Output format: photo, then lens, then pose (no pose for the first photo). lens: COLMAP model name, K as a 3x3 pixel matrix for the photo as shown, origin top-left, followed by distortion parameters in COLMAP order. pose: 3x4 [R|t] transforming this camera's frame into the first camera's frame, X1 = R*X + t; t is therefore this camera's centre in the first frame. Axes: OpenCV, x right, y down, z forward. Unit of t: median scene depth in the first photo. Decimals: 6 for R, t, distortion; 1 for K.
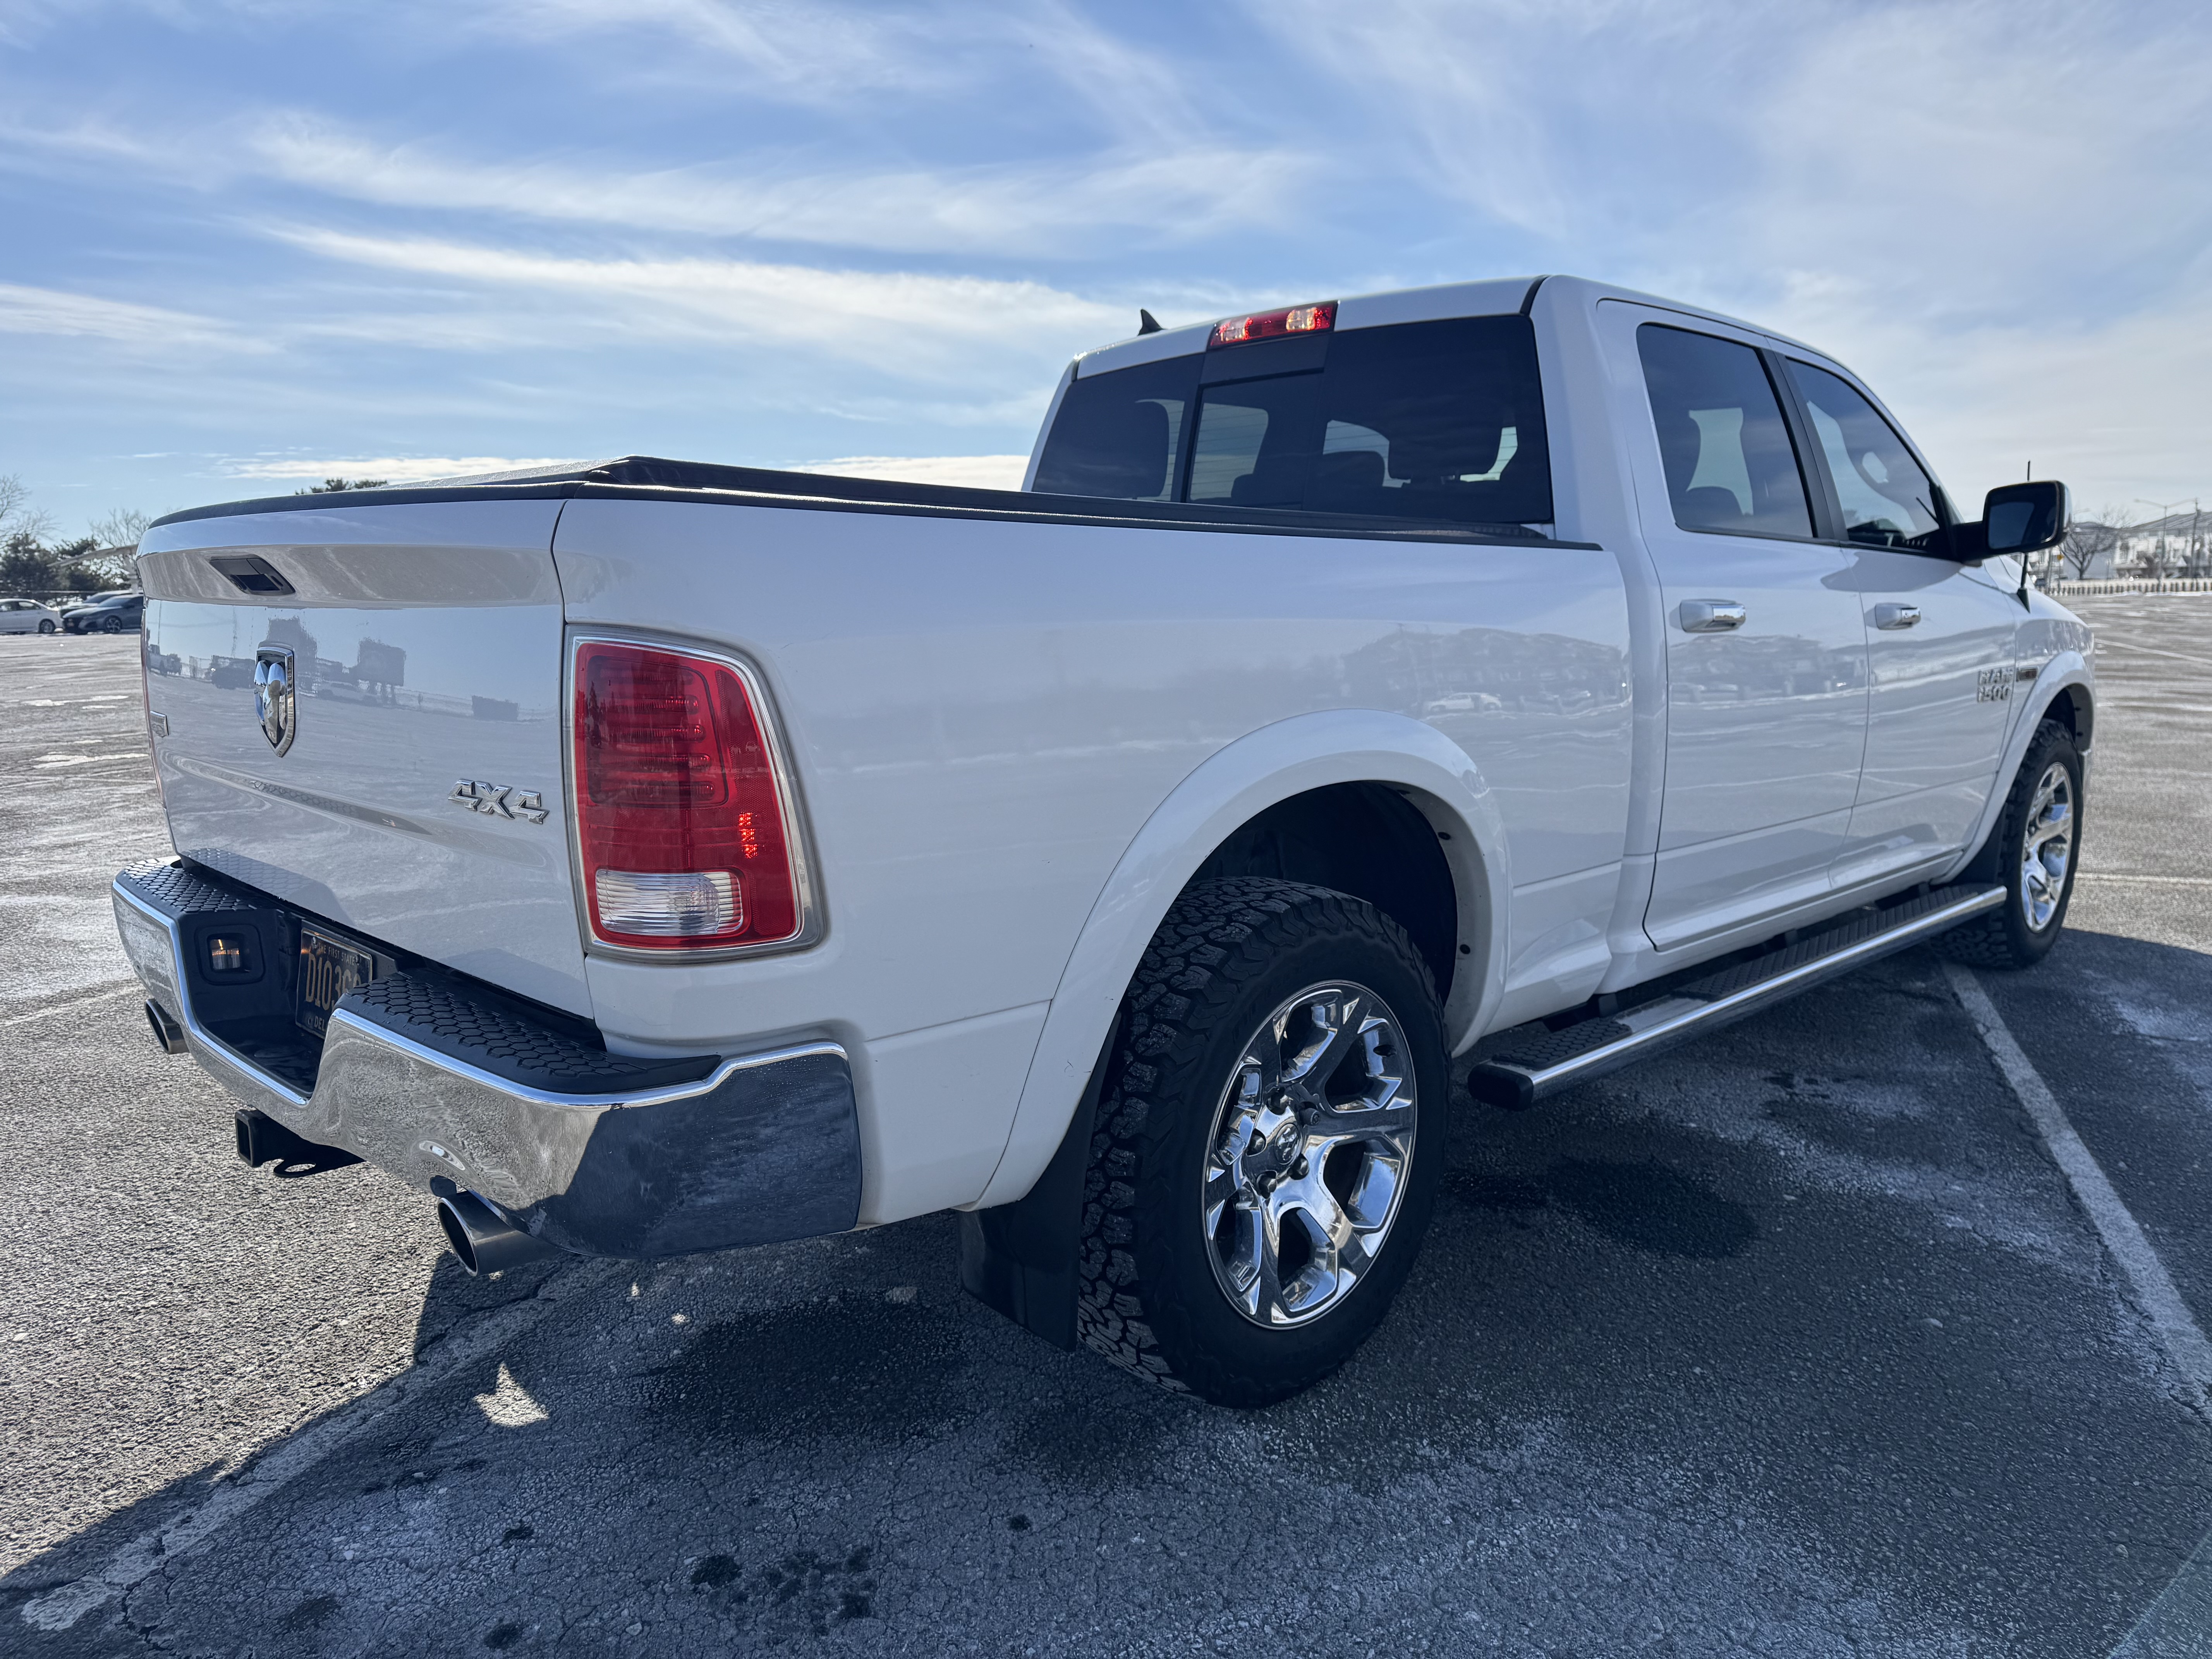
lens RADIAL K [[1696.1, 0, 1097.4], [0, 1696.1, 827.2], [0, 0, 1]] dist [-0.014972, 0.007273]
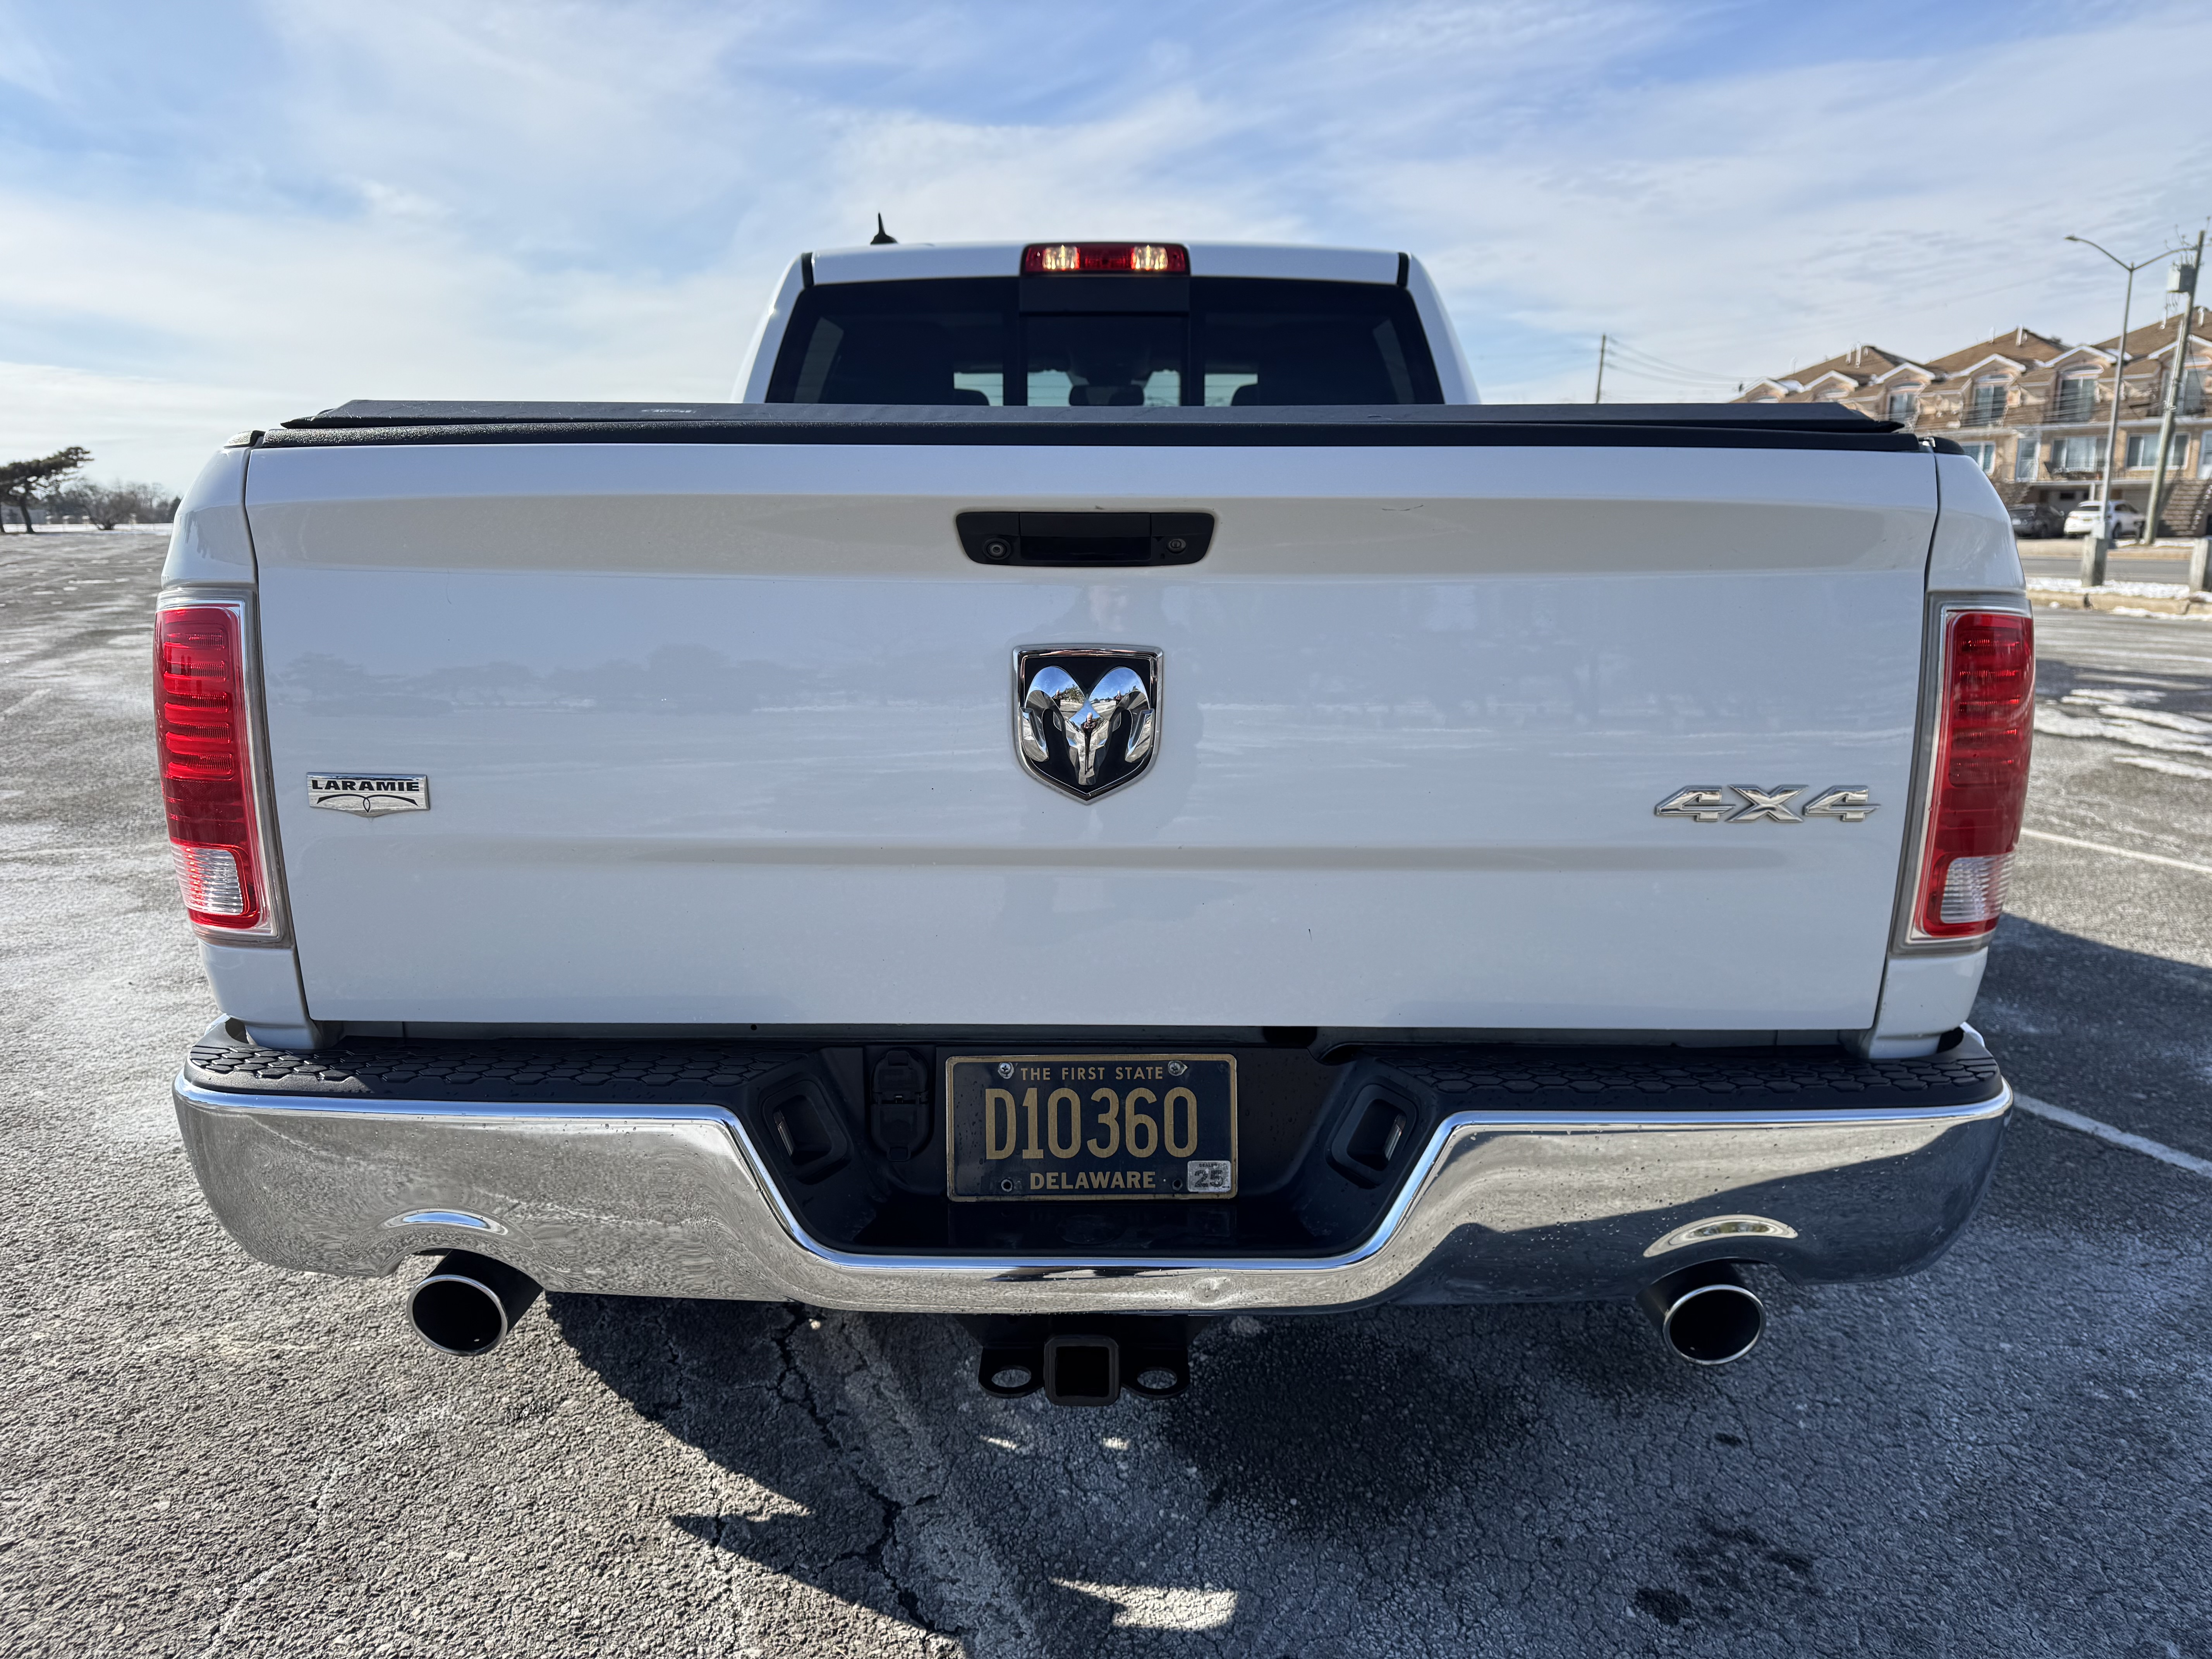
lens RADIAL K [[1691.8, 0, 1139.5], [0, 1691.8, 835.1], [0, 0, 1]] dist [0.007640, 0.002752]
pose [[0.655091, -0.121329, 0.745745, -0.632838], [0.086168, 0.992580, 0.085795, -0.052651], [-0.750621, 0.008056, 0.660684, 0.353718]]
